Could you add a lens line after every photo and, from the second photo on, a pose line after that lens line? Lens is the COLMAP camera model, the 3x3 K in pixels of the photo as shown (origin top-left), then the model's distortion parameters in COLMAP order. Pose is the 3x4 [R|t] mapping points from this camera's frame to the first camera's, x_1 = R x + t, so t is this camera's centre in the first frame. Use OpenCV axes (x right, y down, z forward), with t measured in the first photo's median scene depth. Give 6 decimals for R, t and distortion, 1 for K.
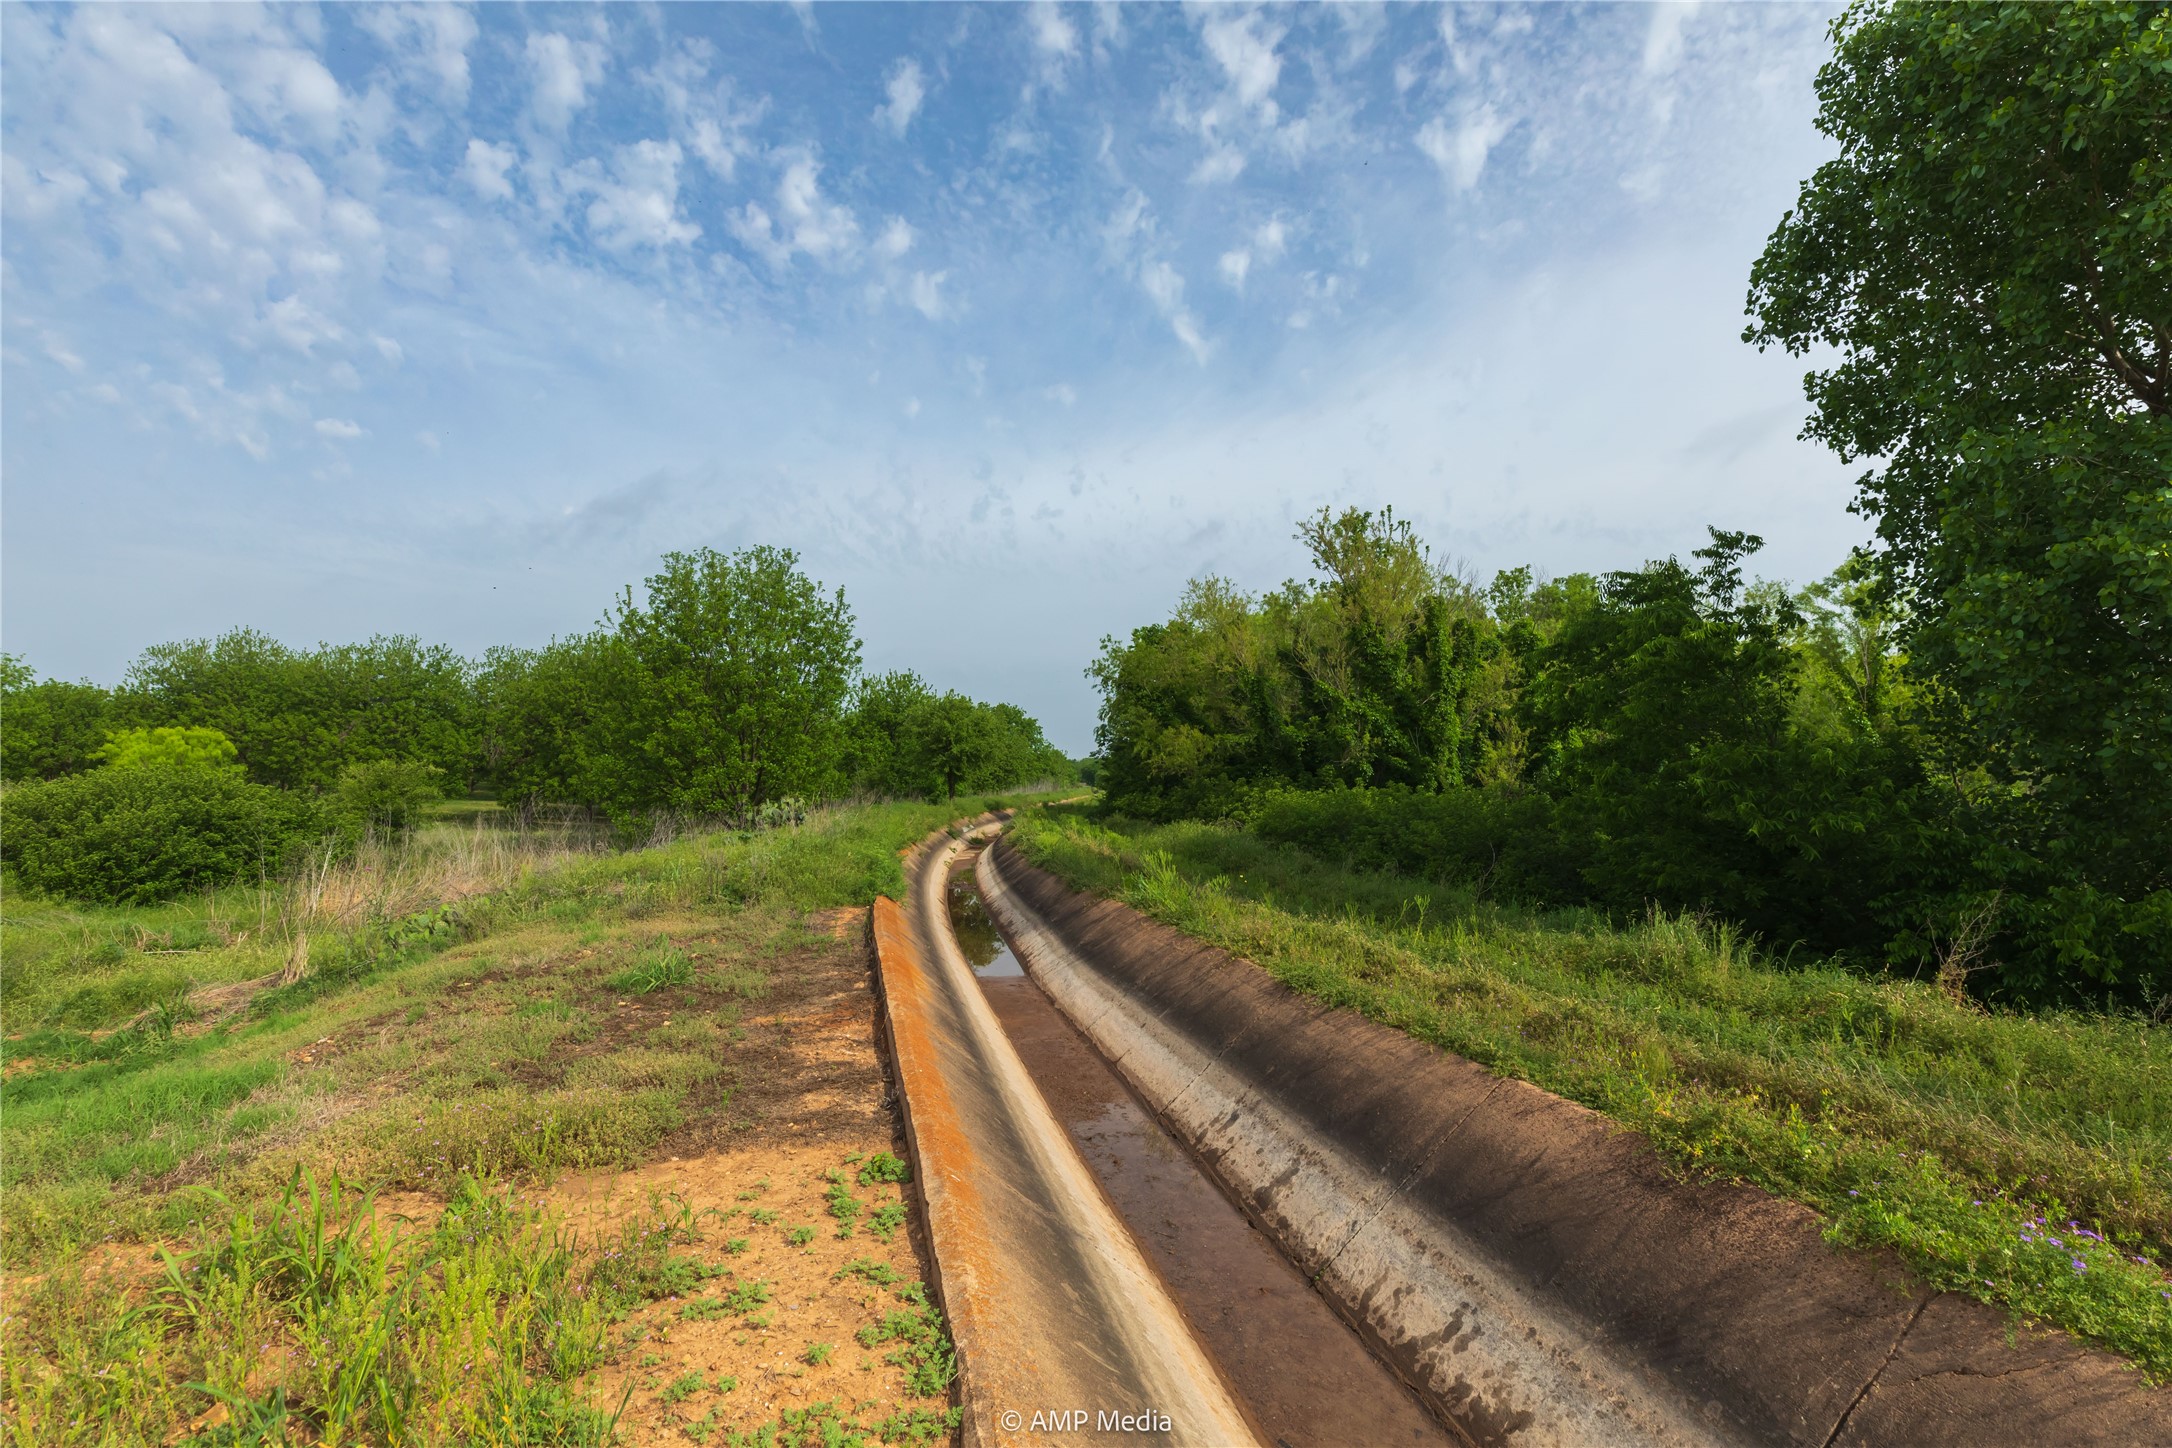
lens RADIAL K [[972.3, 0, 1086.0], [0, 972.3, 724.0], [0, 0, 1]] dist [0.004588, 0.000039]
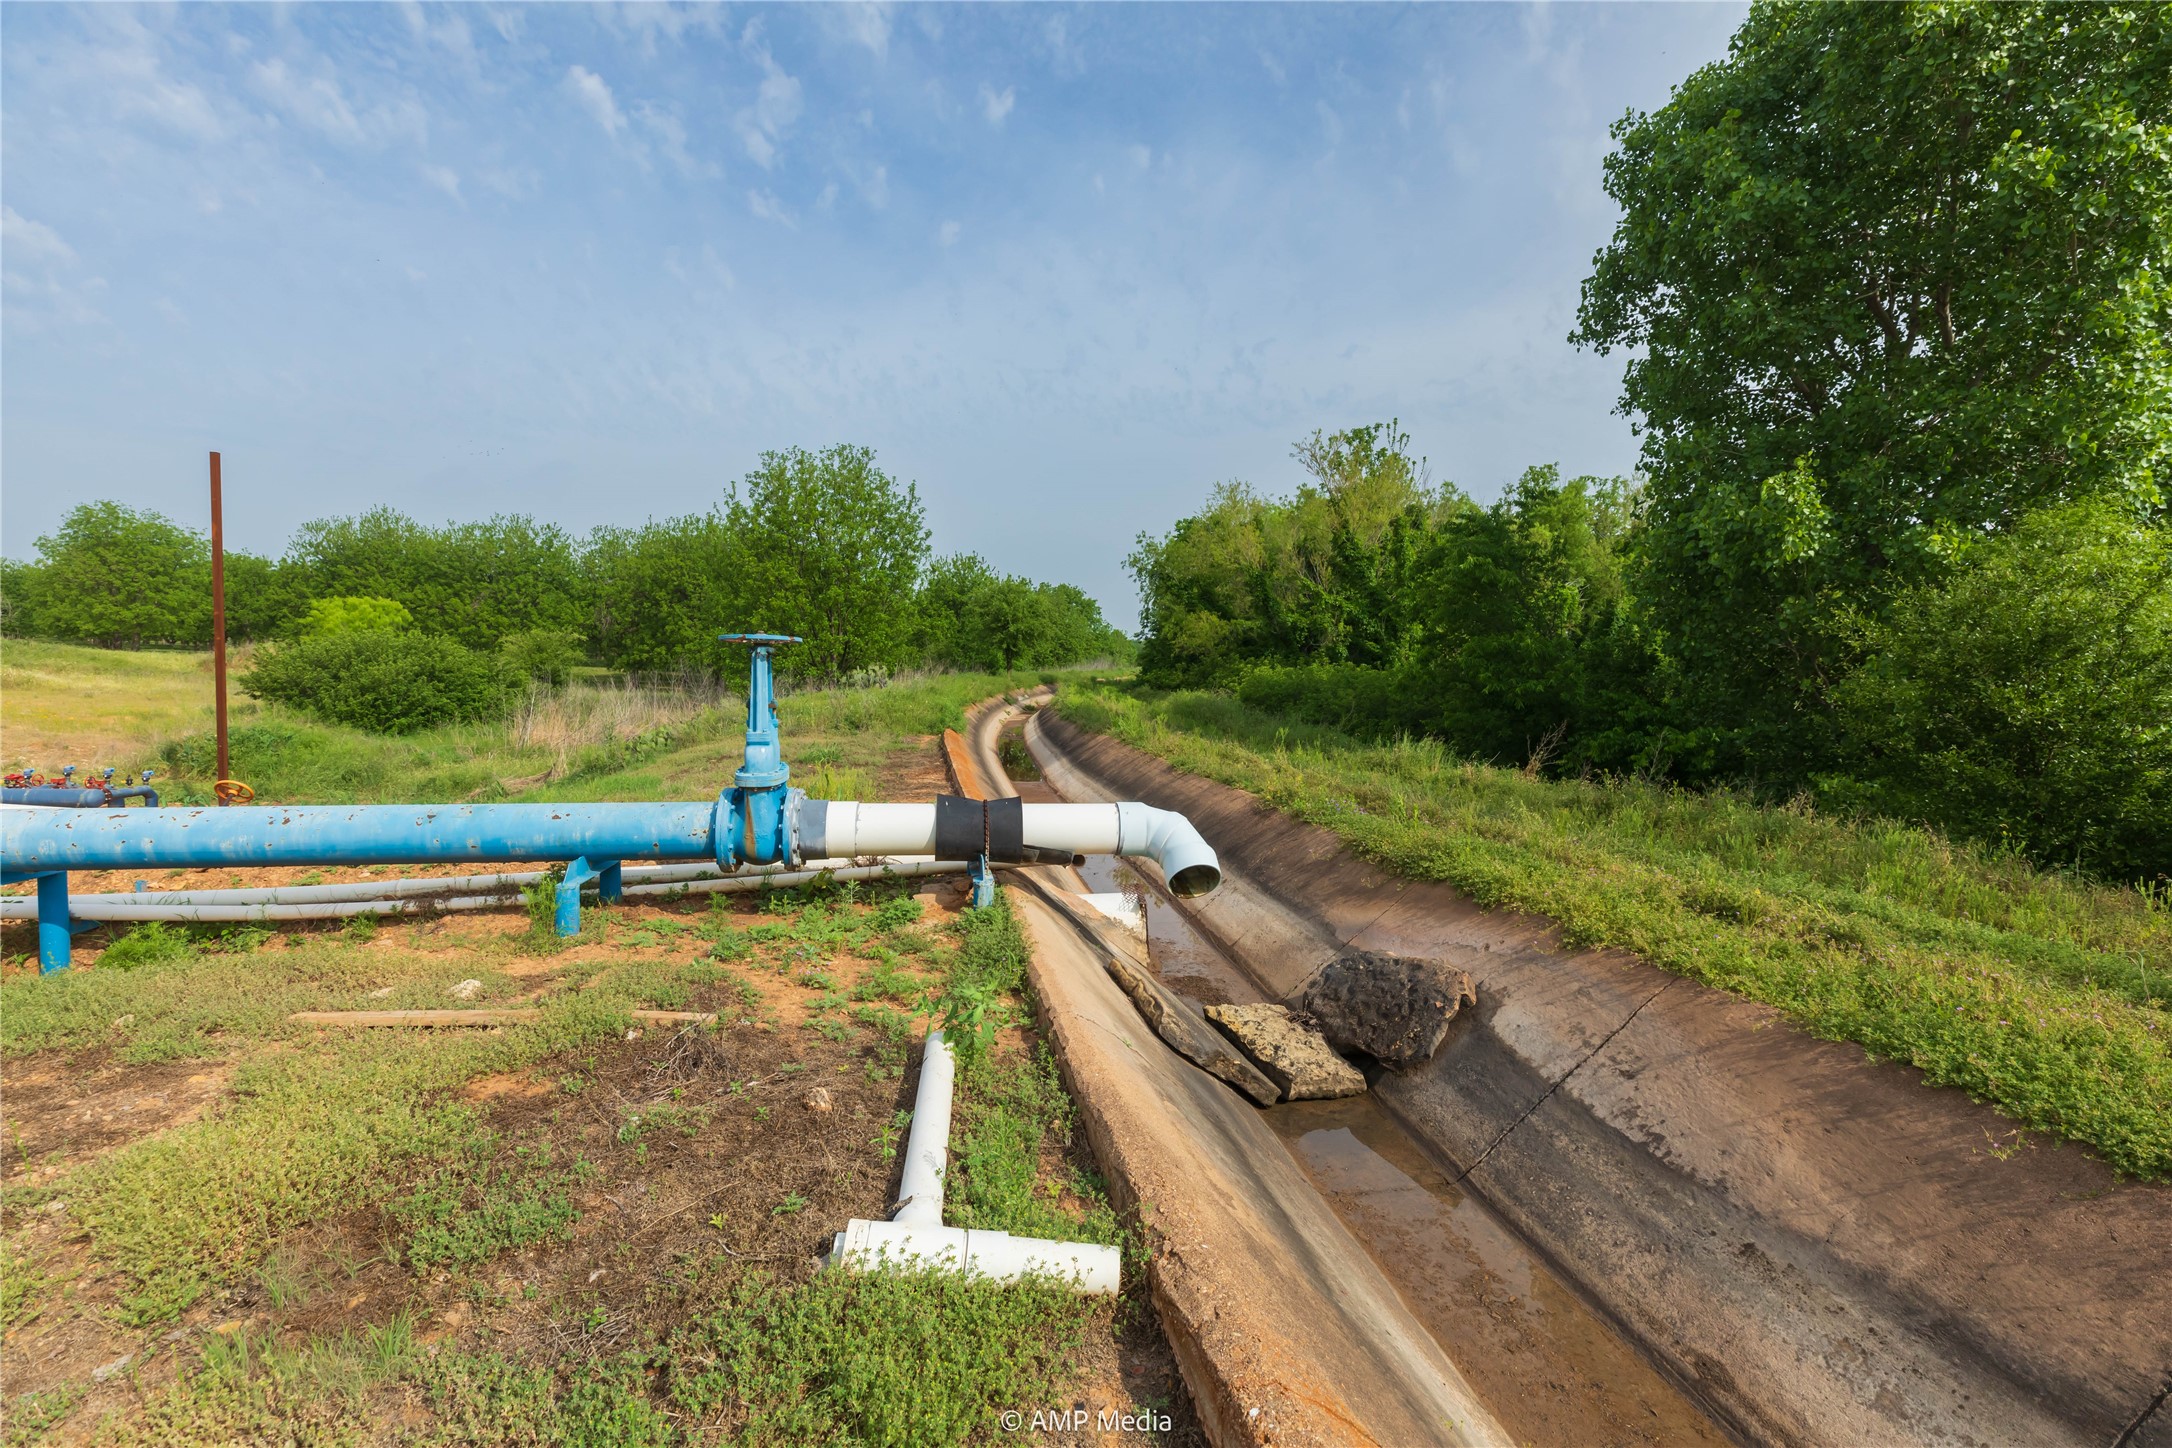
lens RADIAL K [[972.3, 0, 1086.0], [0, 972.3, 724.0], [0, 0, 1]] dist [0.004588, 0.000039]
pose [[0.997601, 0.024815, -0.064618, 0.030437], [-0.016676, 0.992195, 0.123575, -0.005251], [0.067180, -0.122201, 0.990229, -0.147060]]
